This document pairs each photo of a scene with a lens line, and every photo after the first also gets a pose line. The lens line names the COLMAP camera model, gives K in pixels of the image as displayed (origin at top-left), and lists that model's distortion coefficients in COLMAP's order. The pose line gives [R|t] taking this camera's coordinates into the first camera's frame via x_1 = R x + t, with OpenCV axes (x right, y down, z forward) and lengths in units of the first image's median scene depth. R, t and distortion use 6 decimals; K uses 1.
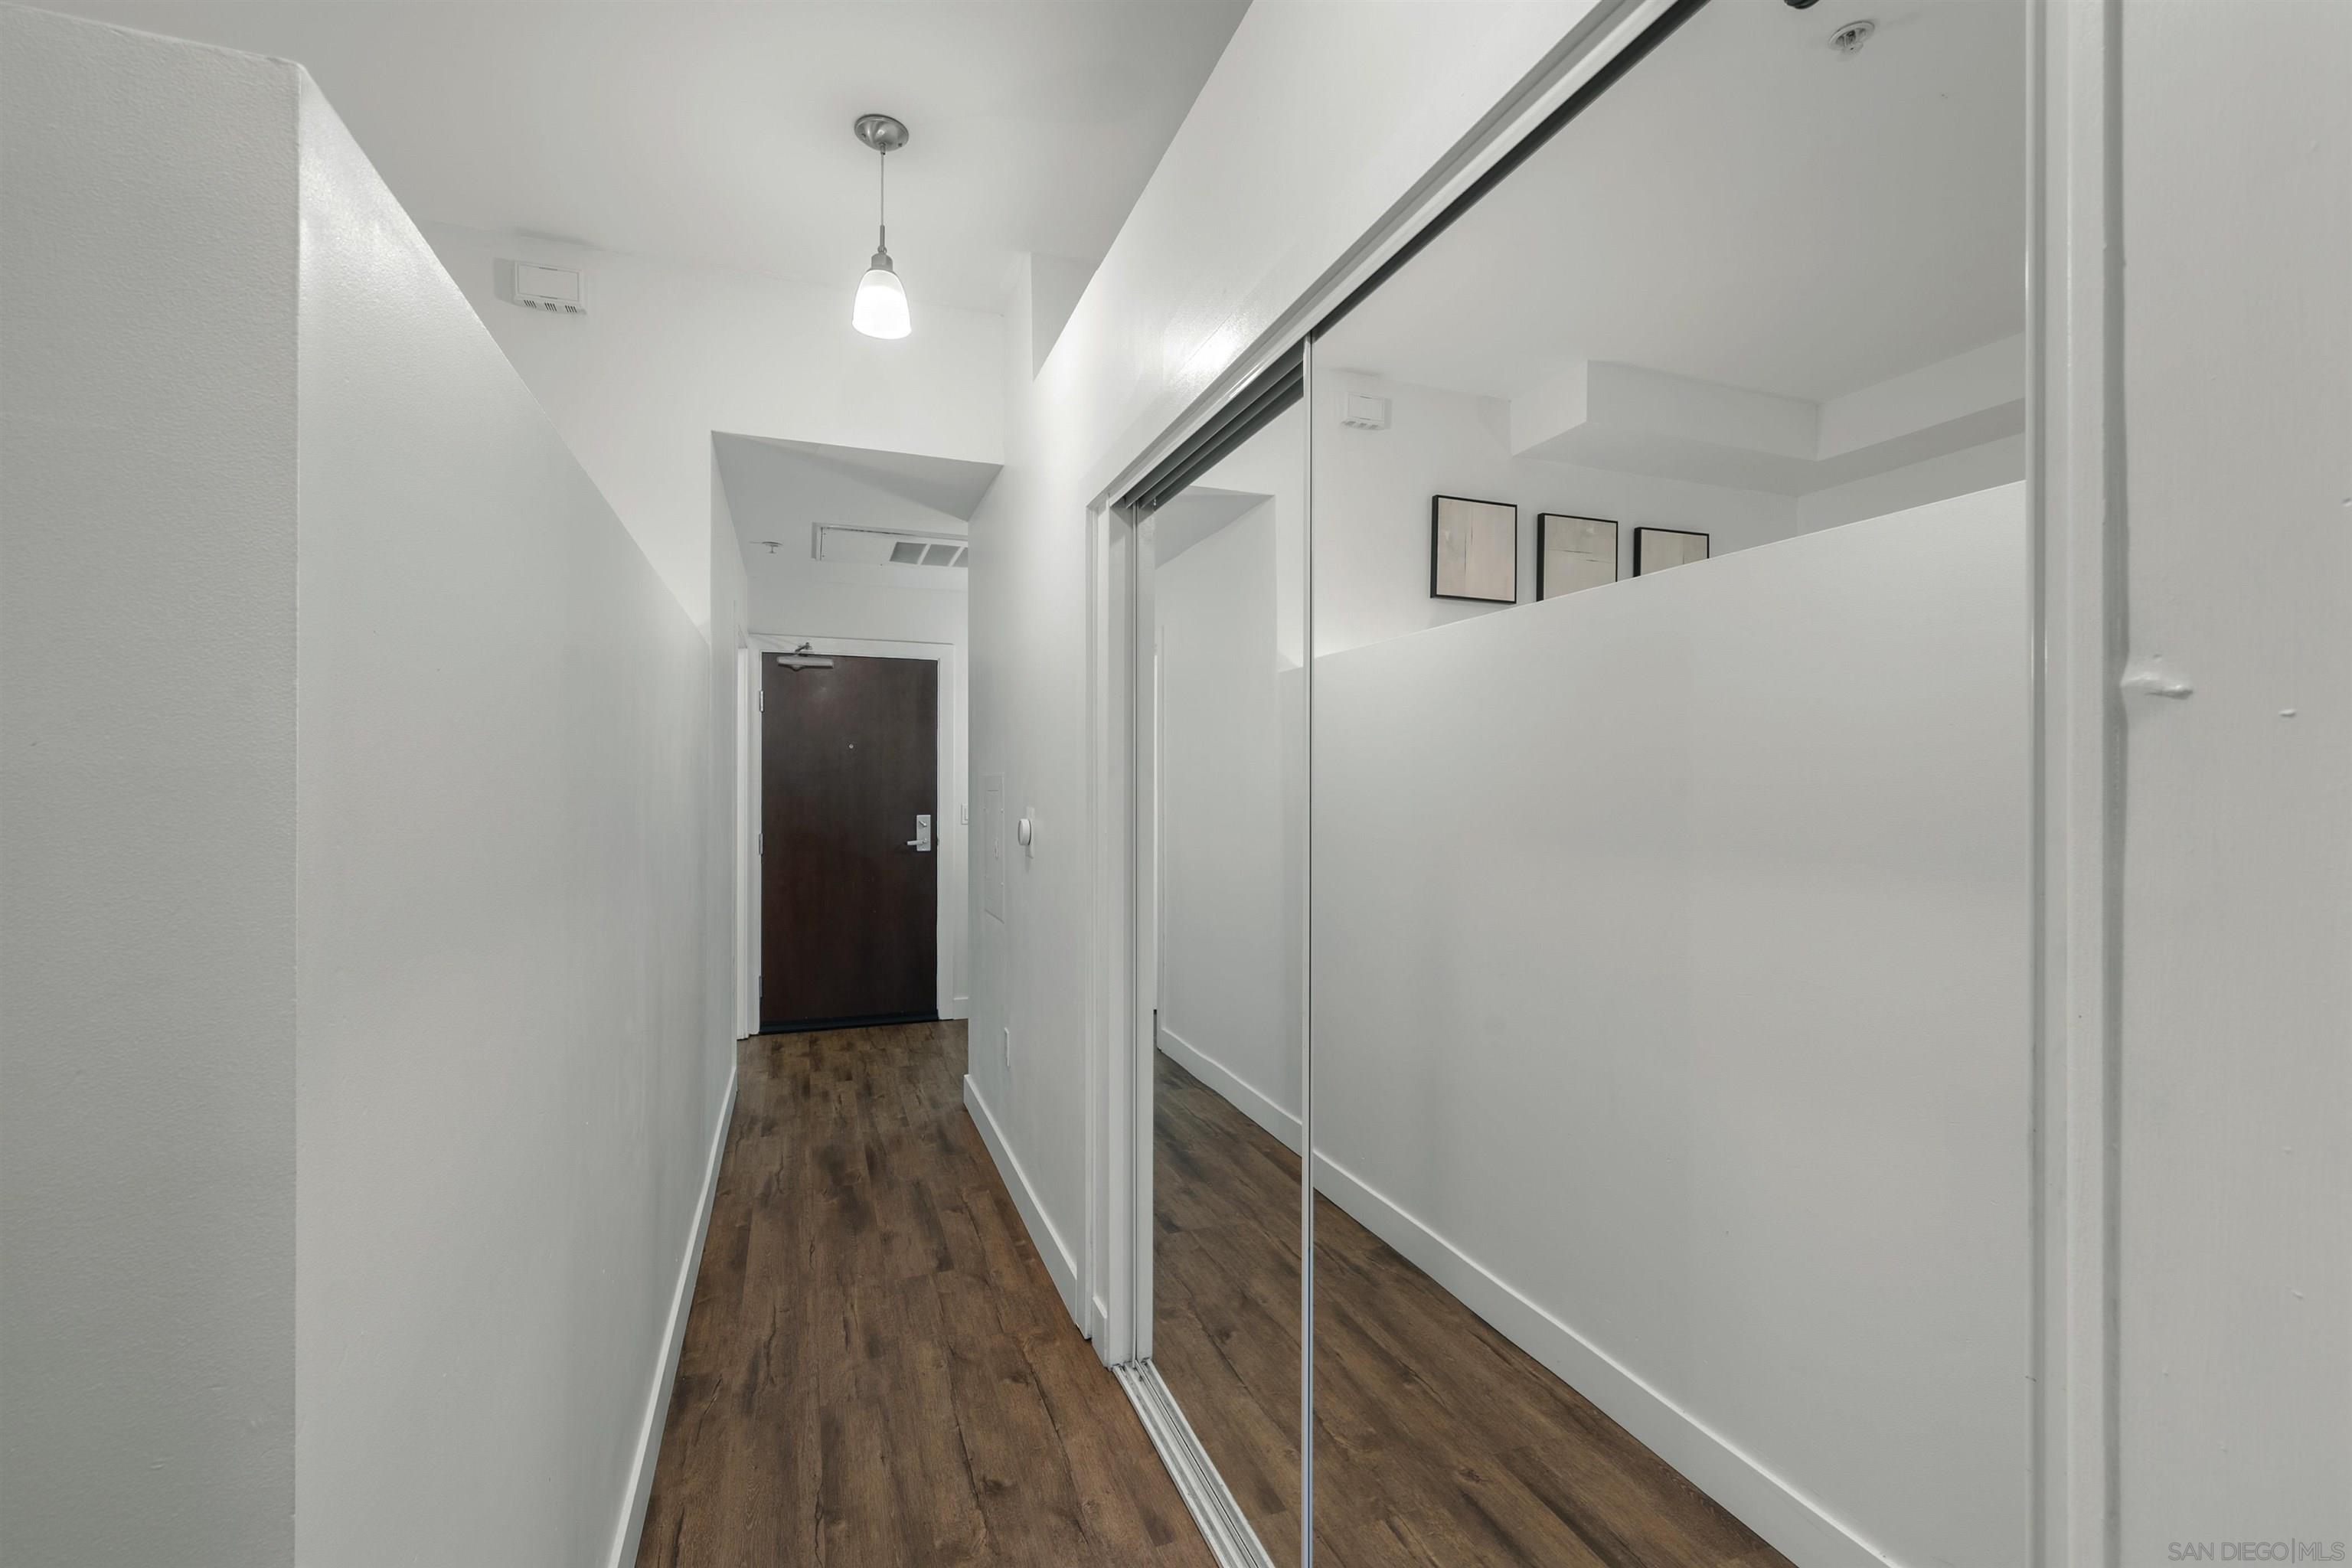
lens RADIAL K [[996.7, 0, 1179.2], [0, 996.7, 779.3], [0, 0, 1]] dist [-0.001006, -0.000211]
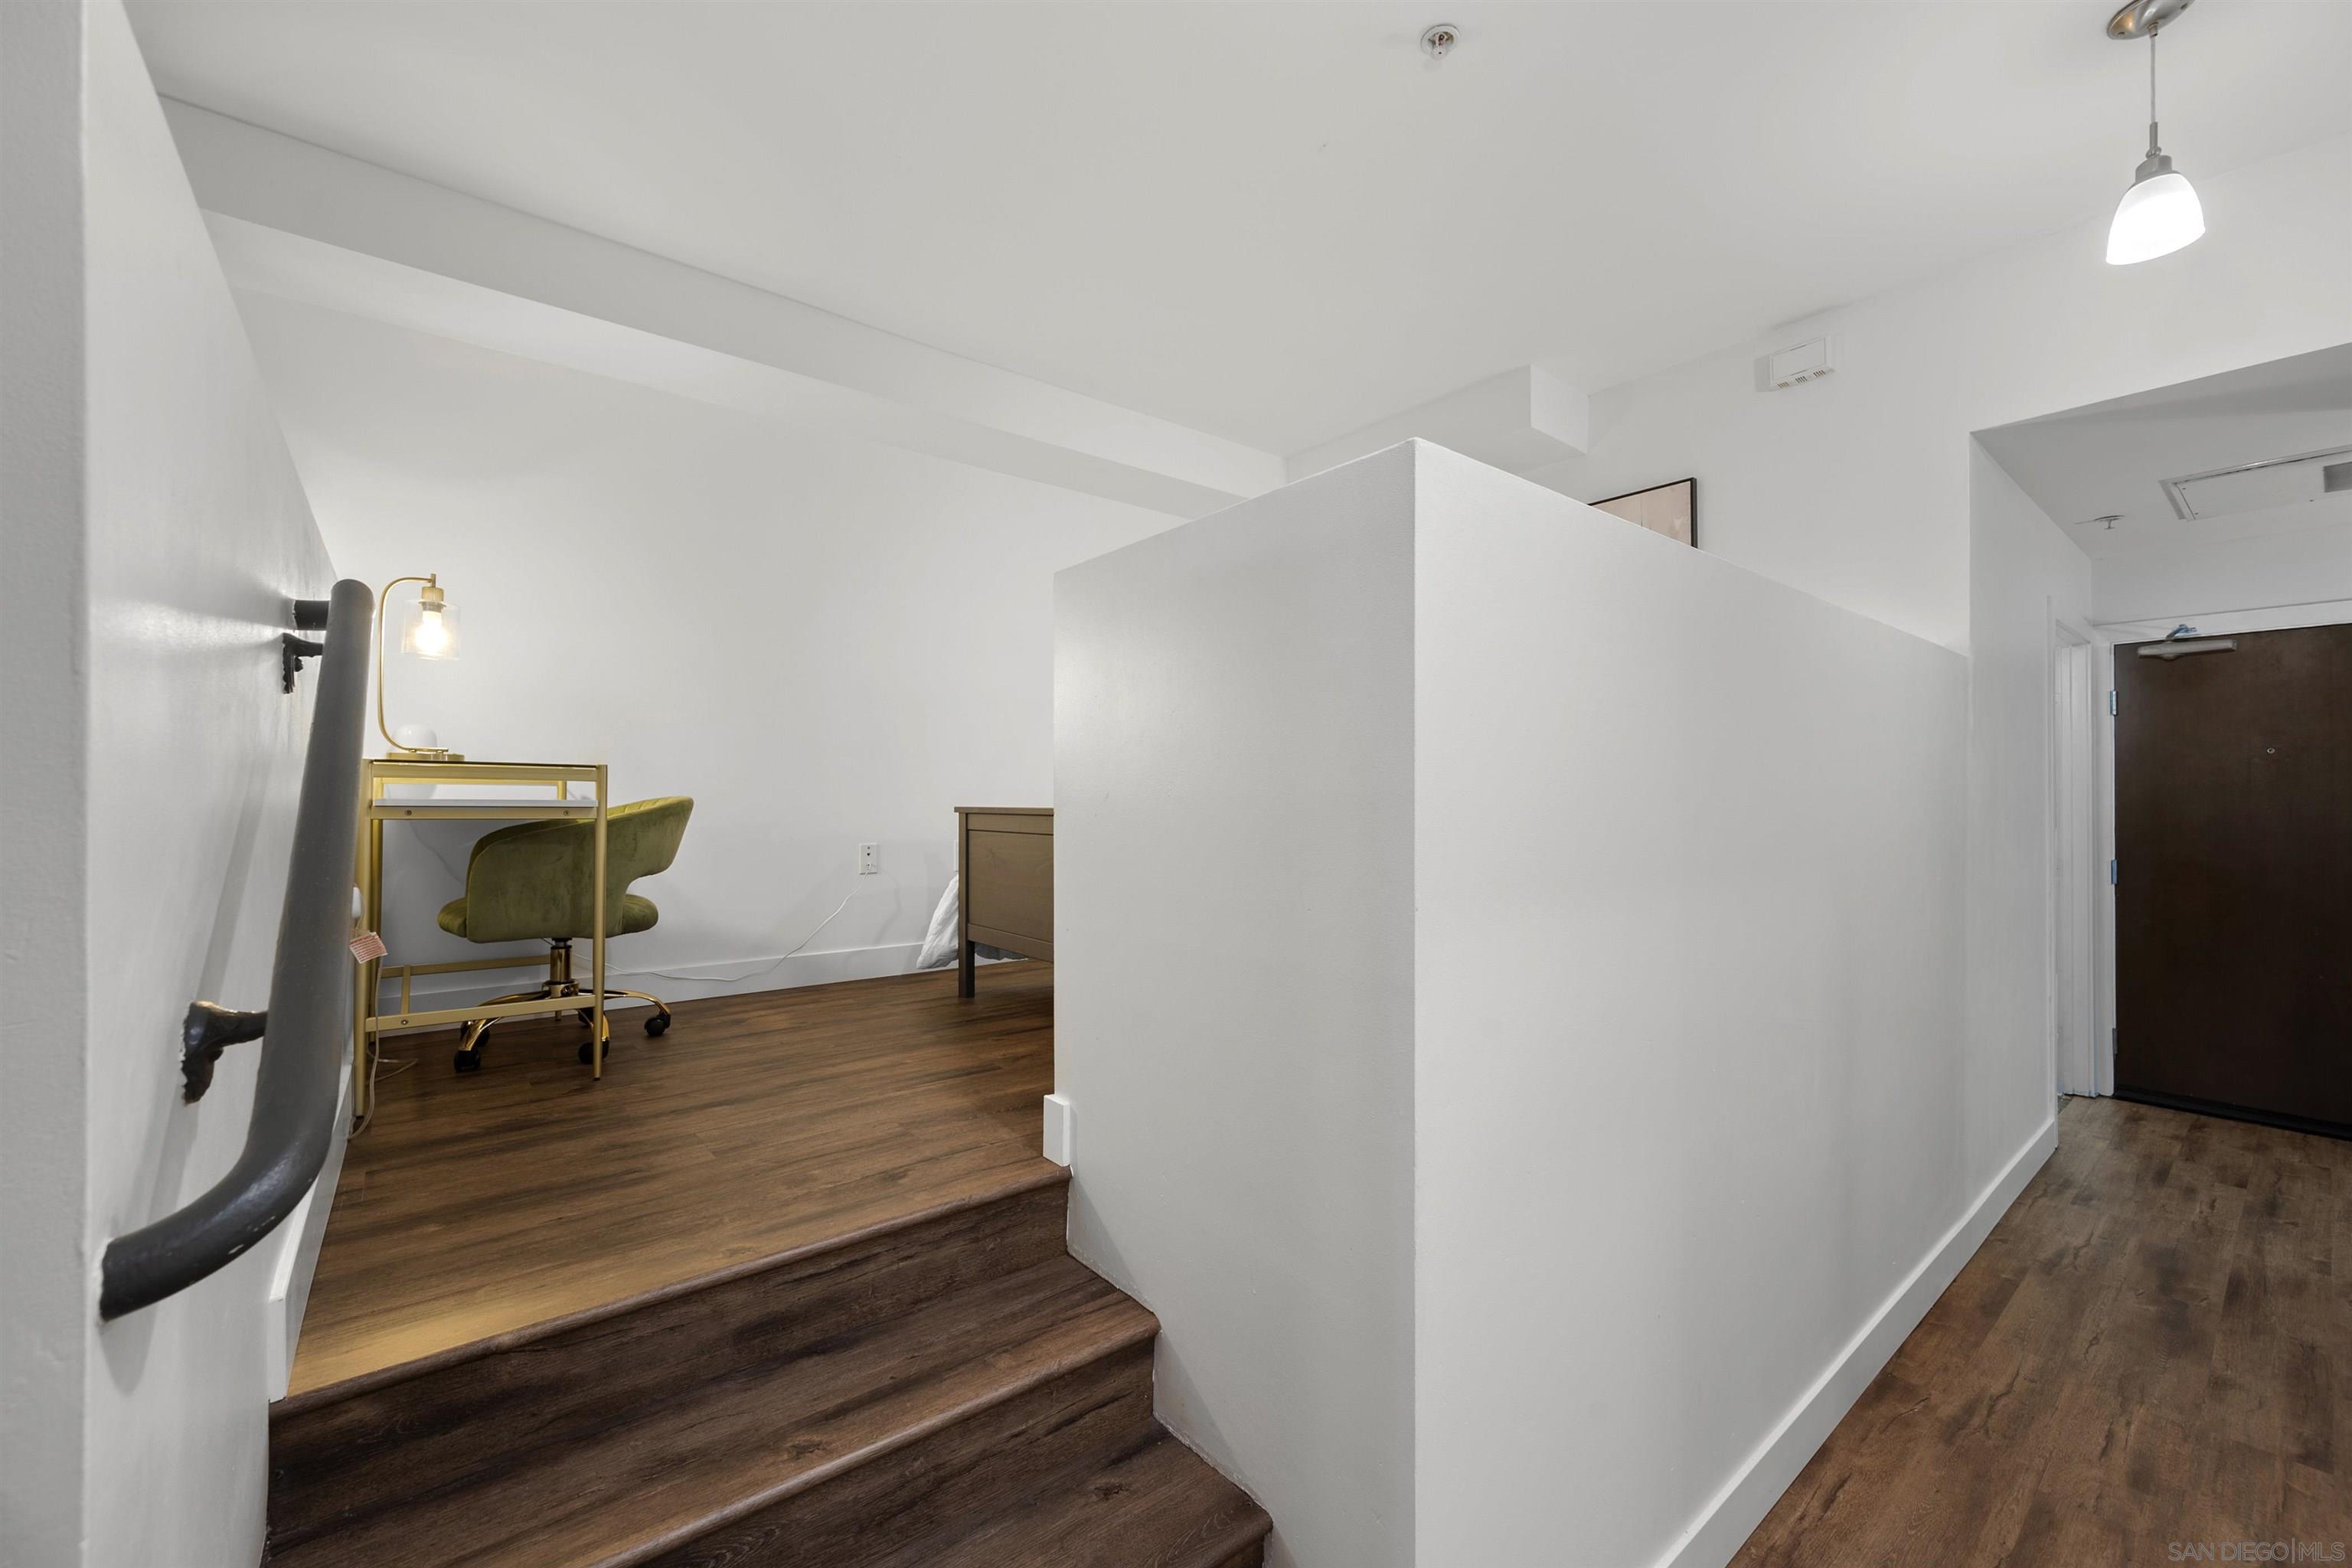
lens RADIAL K [[936.7, 0, 1175.3], [0, 936.7, 777.4], [0, 0, 1]] dist [-0.000354, 0.000464]
pose [[0.312512, -0.022282, -0.949652, 0.149857], [0.002900, 0.999743, -0.022503, 0.000421], [0.949909, 0.004278, 0.312496, -0.008349]]
